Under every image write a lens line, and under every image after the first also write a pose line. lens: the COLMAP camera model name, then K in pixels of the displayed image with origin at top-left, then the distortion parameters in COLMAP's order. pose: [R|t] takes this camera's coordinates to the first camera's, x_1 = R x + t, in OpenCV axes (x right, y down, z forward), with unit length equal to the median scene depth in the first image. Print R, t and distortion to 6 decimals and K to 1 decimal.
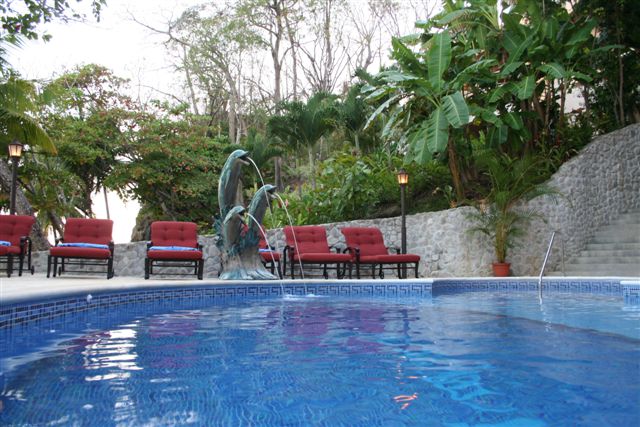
lens RADIAL K [[531.3, 0, 320.6], [0, 531.3, 214.4], [0, 0, 1]] dist [-0.124990, 0.105502]
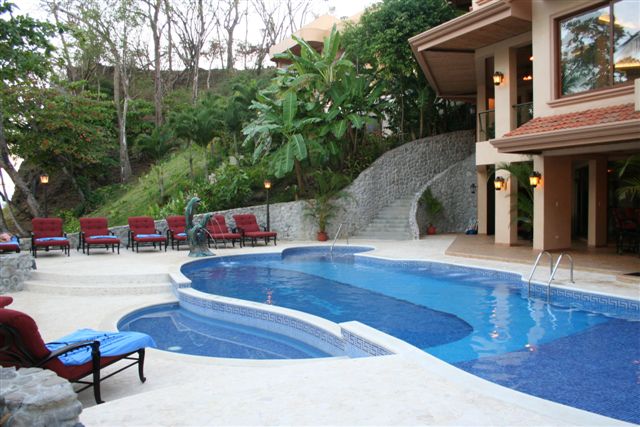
lens RADIAL K [[531.3, 0, 319.7], [0, 531.3, 213.8], [0, 0, 1]] dist [-0.124990, 0.105502]
pose [[0.967104, -0.017332, 0.253791, -0.114881], [-0.015136, 0.991988, 0.125420, -0.184295], [-0.253931, -0.125135, 0.959093, -0.678496]]
